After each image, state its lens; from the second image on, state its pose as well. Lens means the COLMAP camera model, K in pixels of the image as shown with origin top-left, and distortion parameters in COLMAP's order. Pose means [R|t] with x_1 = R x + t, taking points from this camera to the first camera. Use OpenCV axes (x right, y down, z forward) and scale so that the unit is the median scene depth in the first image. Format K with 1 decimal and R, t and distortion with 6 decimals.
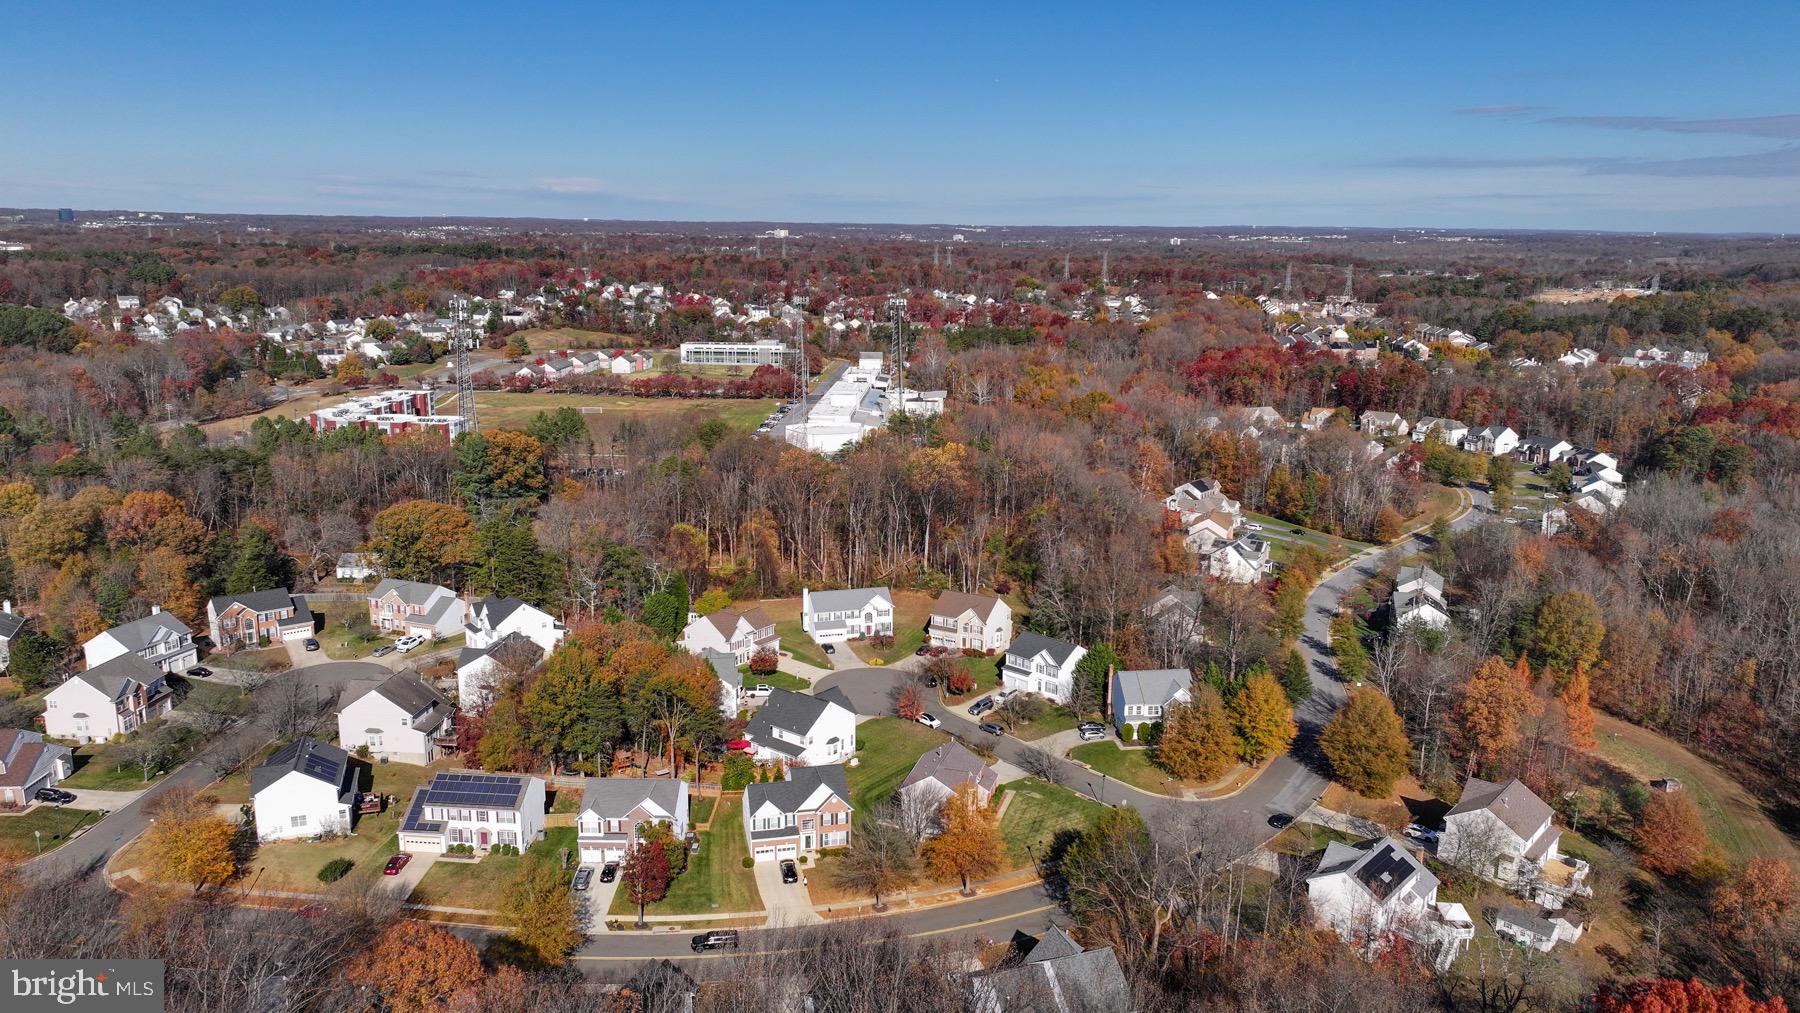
lens RADIAL K [[1263.5, 0, 907.8], [0, 1263.5, 508.1], [0, 0, 1]] dist [0.001820, 0.008851]
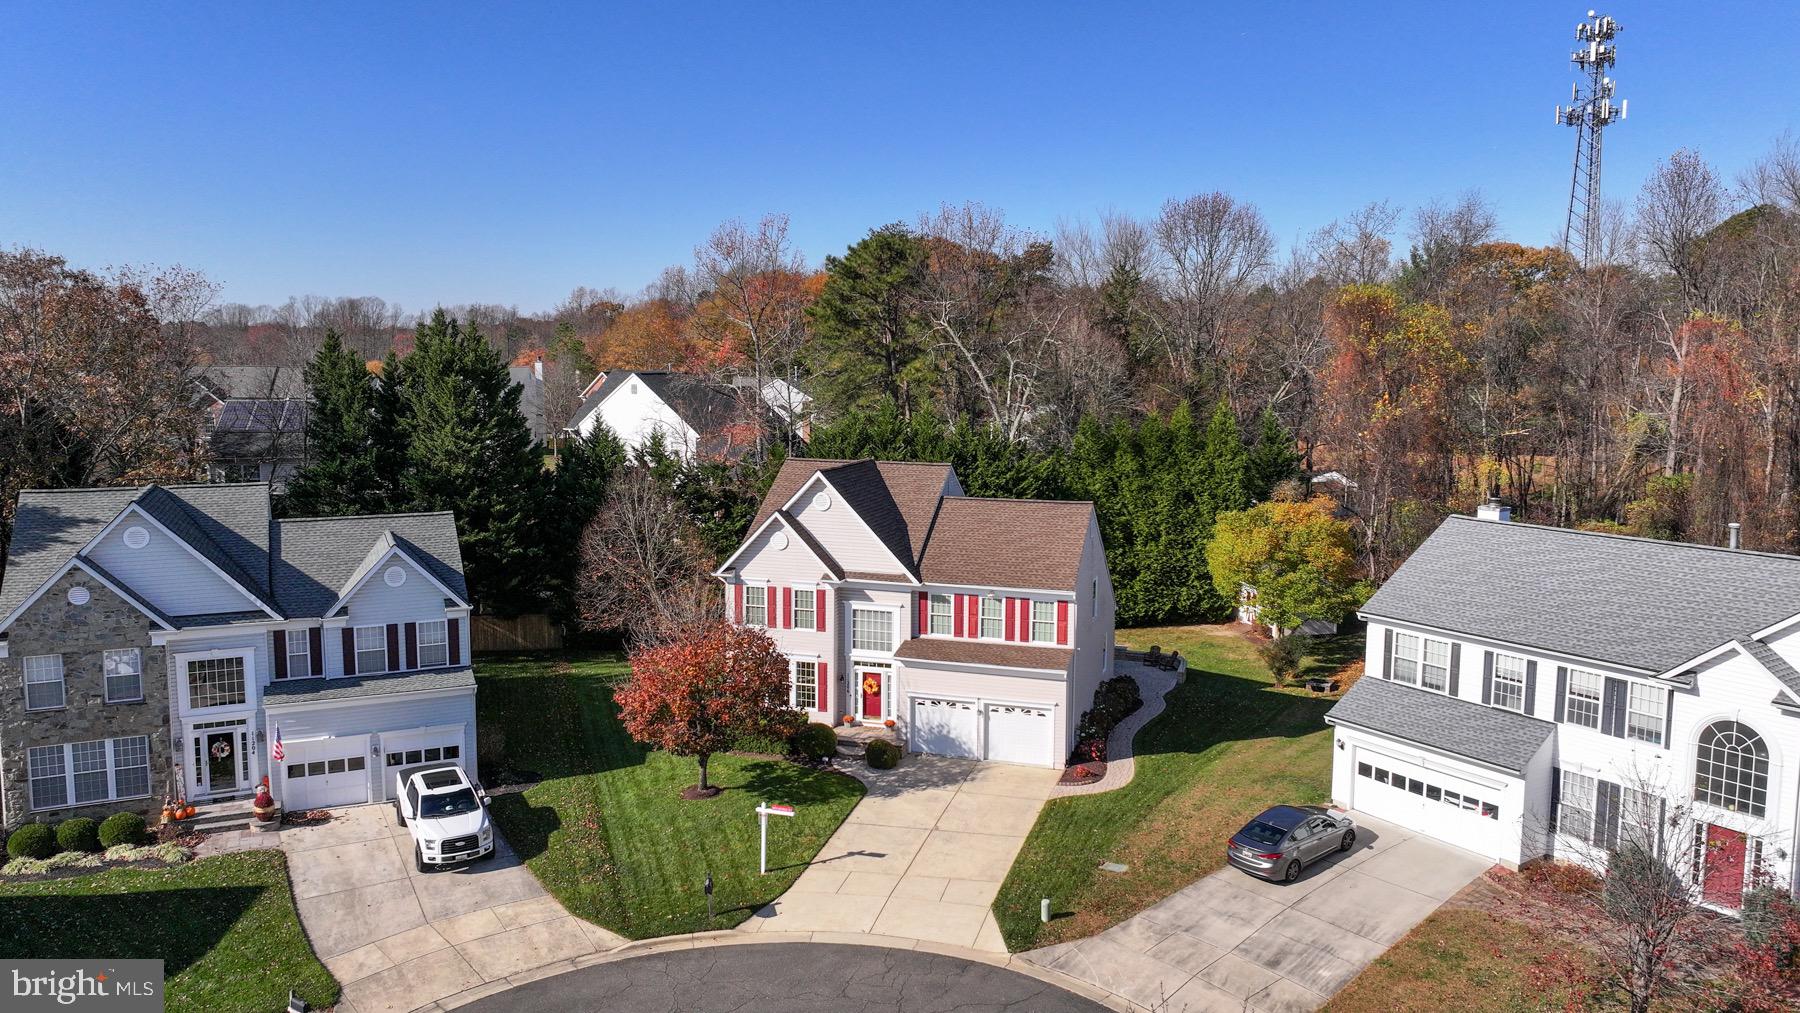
lens RADIAL K [[1263.5, 0, 899.2], [0, 1263.5, 494.7], [0, 0, 1]] dist [0.001820, 0.008851]
pose [[0.309886, 0.101557, -0.945334, 0.048098], [-0.209819, 0.977070, 0.036186, 0.061571], [0.927333, 0.187136, 0.324089, 0.736356]]
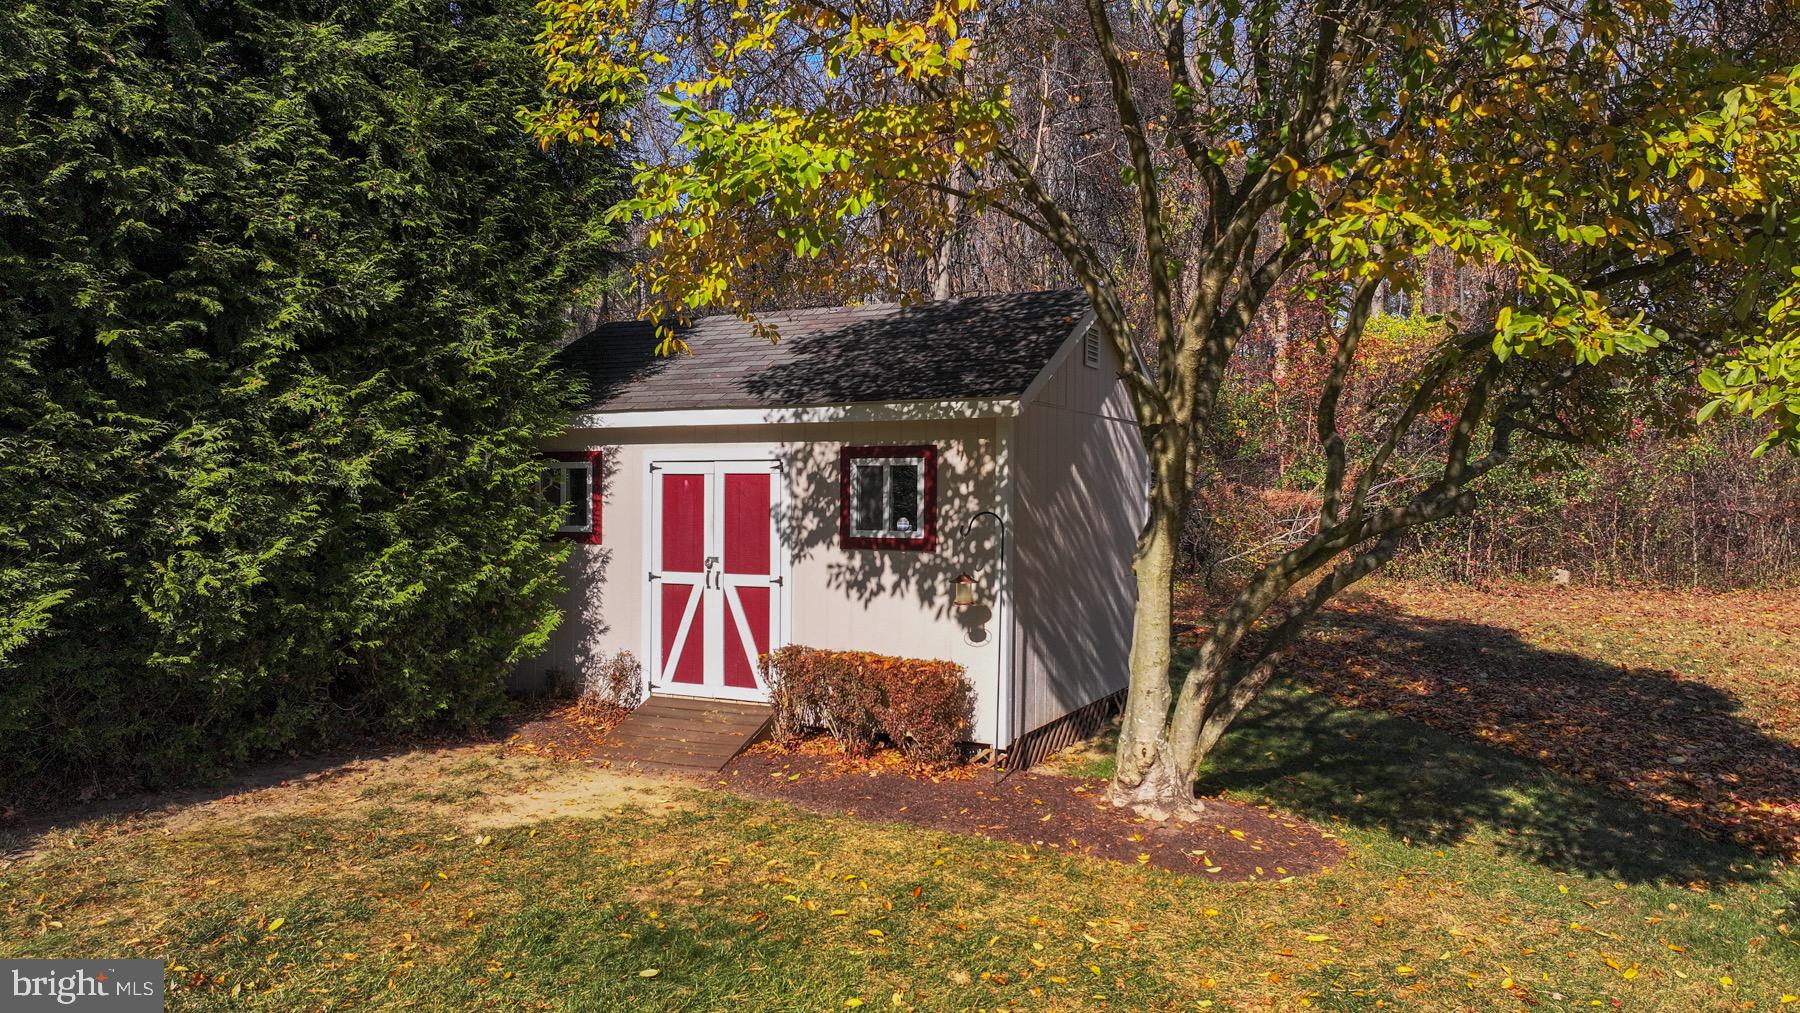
lens RADIAL K [[1263.5, 0, 904.0], [0, 1263.5, 492.6], [0, 0, 1]] dist [0.001820, 0.008851]
pose [[0.918635, -0.008795, -0.395010, -0.130681], [-0.080664, 0.974521, -0.209289, 0.080884], [0.386786, 0.224123, 0.894520, 0.846655]]
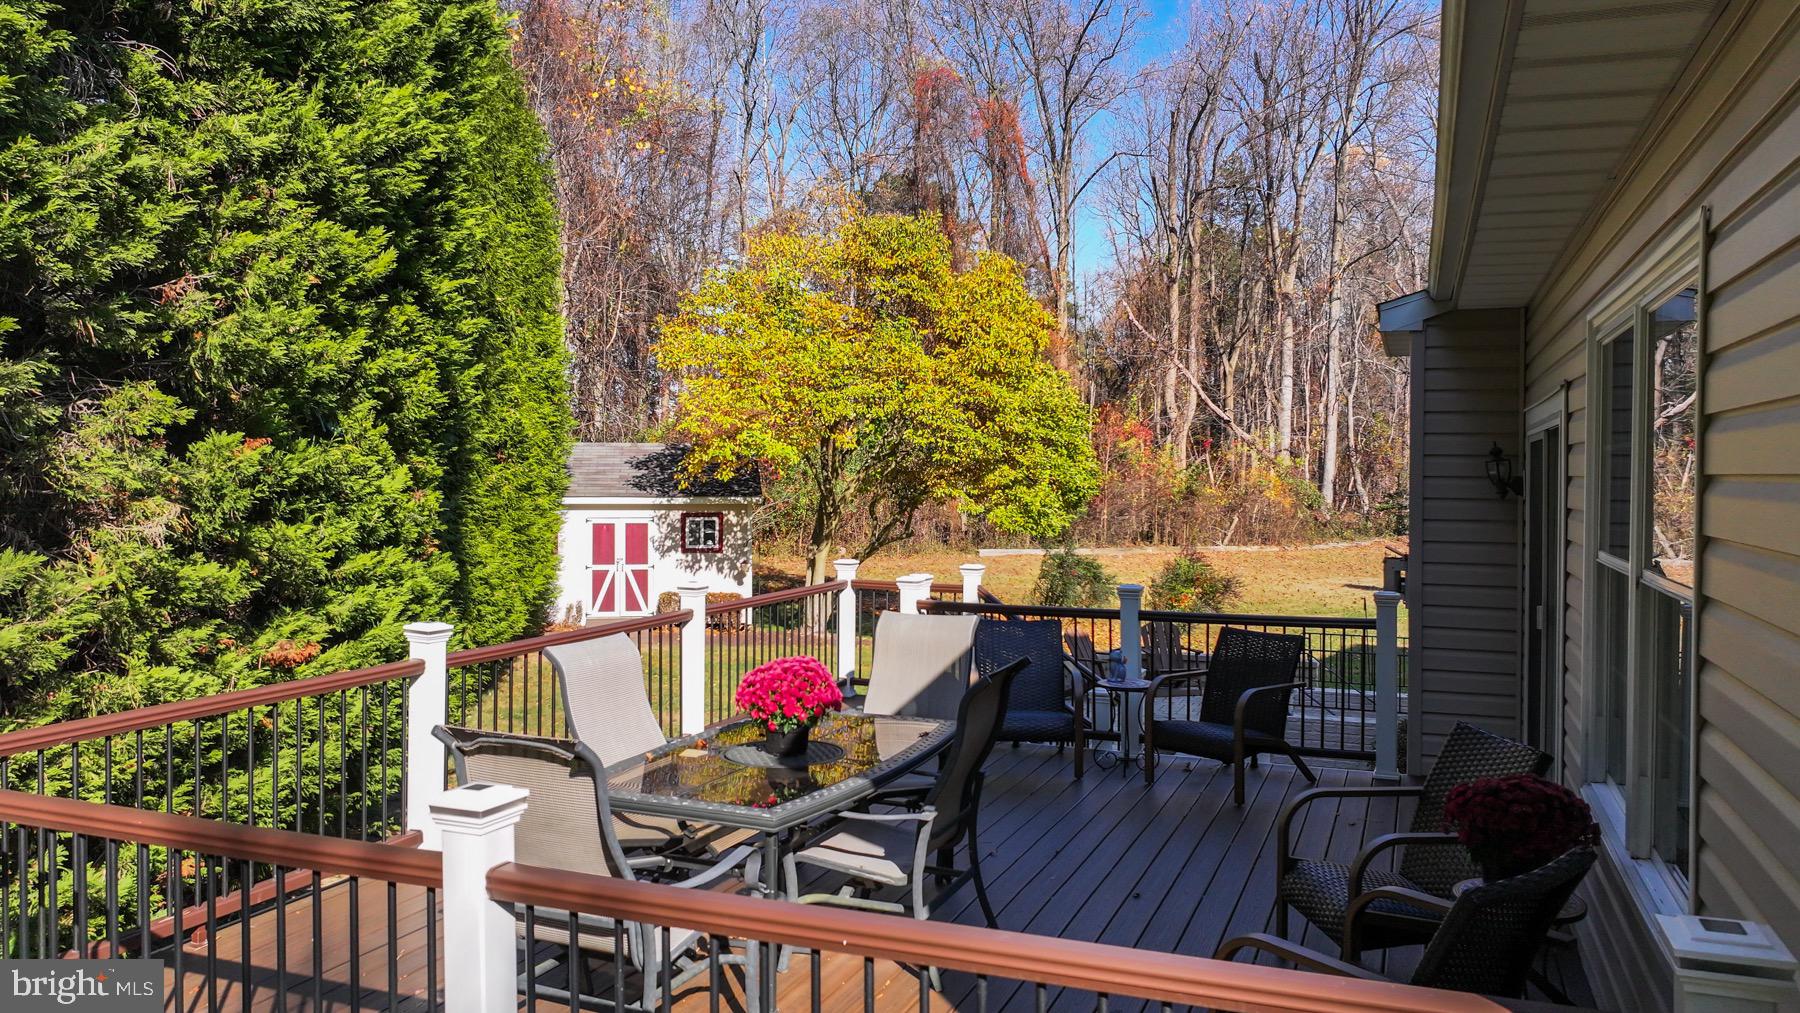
lens RADIAL K [[1263.5, 0, 904.2], [0, 1263.5, 504.2], [0, 0, 1]] dist [0.001820, 0.008851]
pose [[0.971526, -0.012477, 0.236605, -0.149719], [0.059091, 0.979816, -0.190967, 0.088835], [-0.229447, 0.199511, 0.952654, 0.794737]]
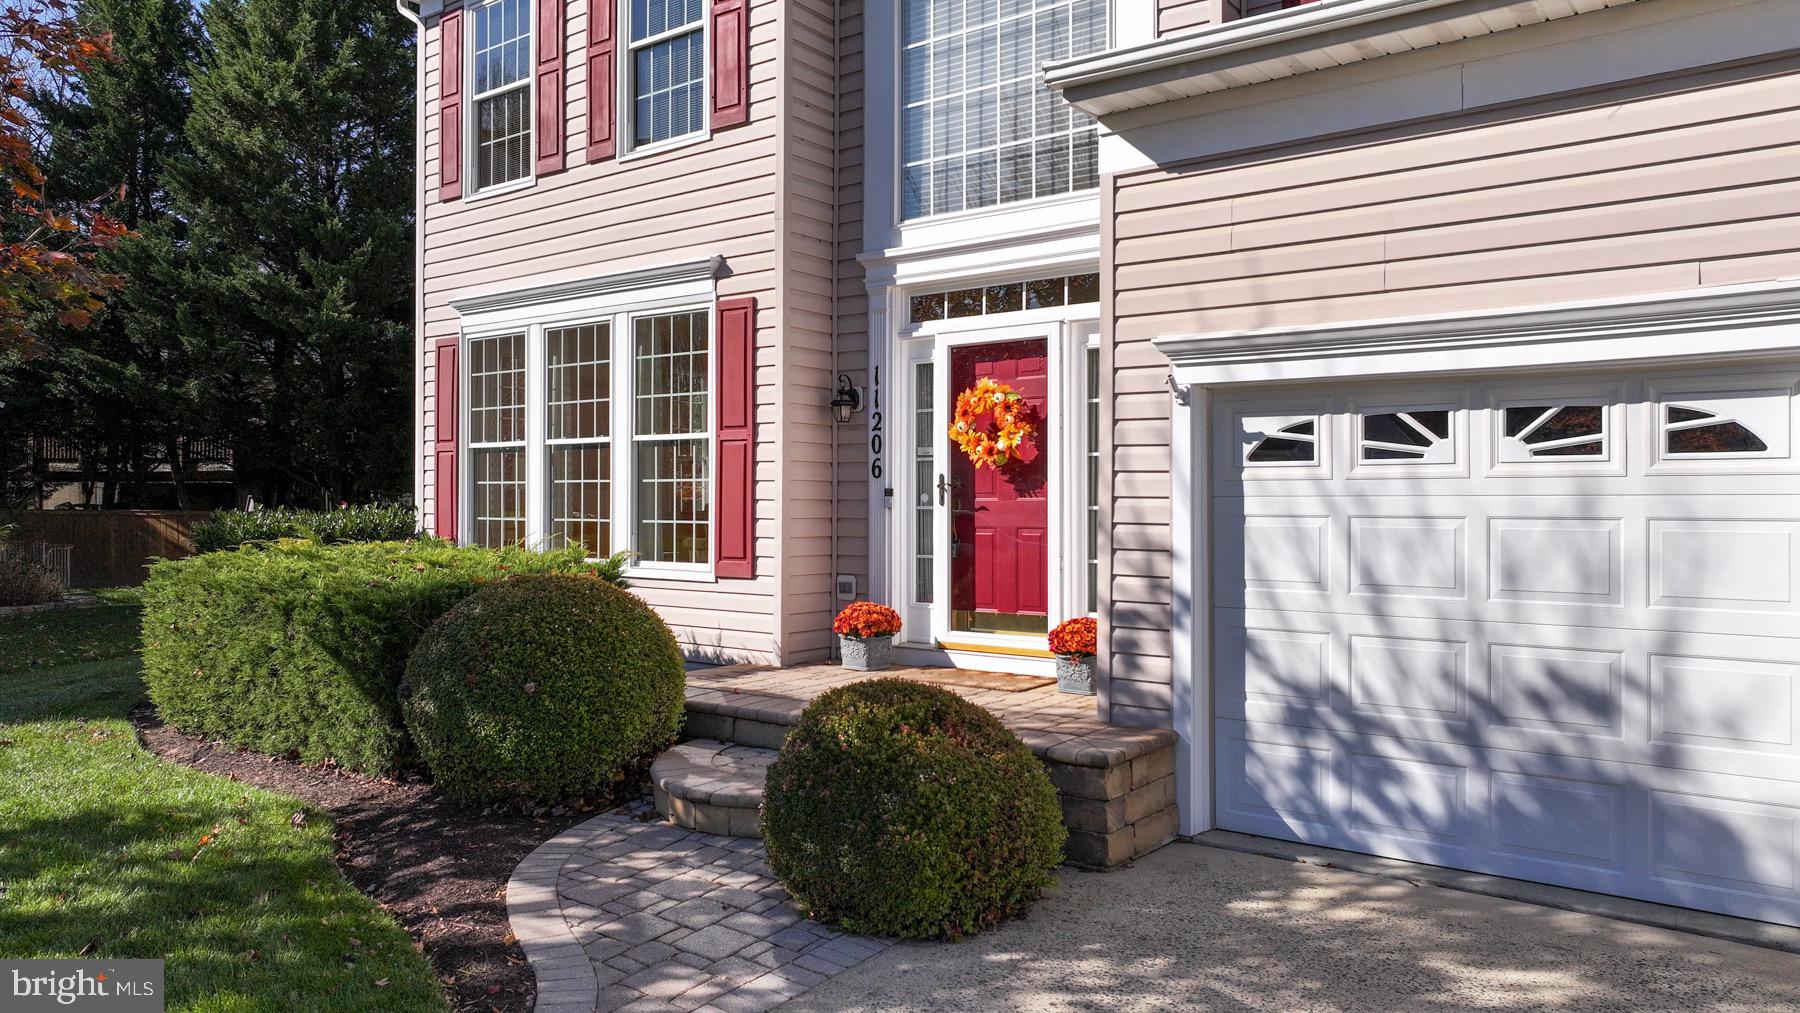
lens RADIAL K [[1263.5, 0, 907.5], [0, 1263.5, 502.1], [0, 0, 1]] dist [0.001820, 0.008851]
pose [[-0.038654, -0.007433, -0.999225, -0.073355], [-0.219495, 0.975613, 0.001233, 0.093350], [0.974848, 0.219372, -0.039343, 0.788423]]
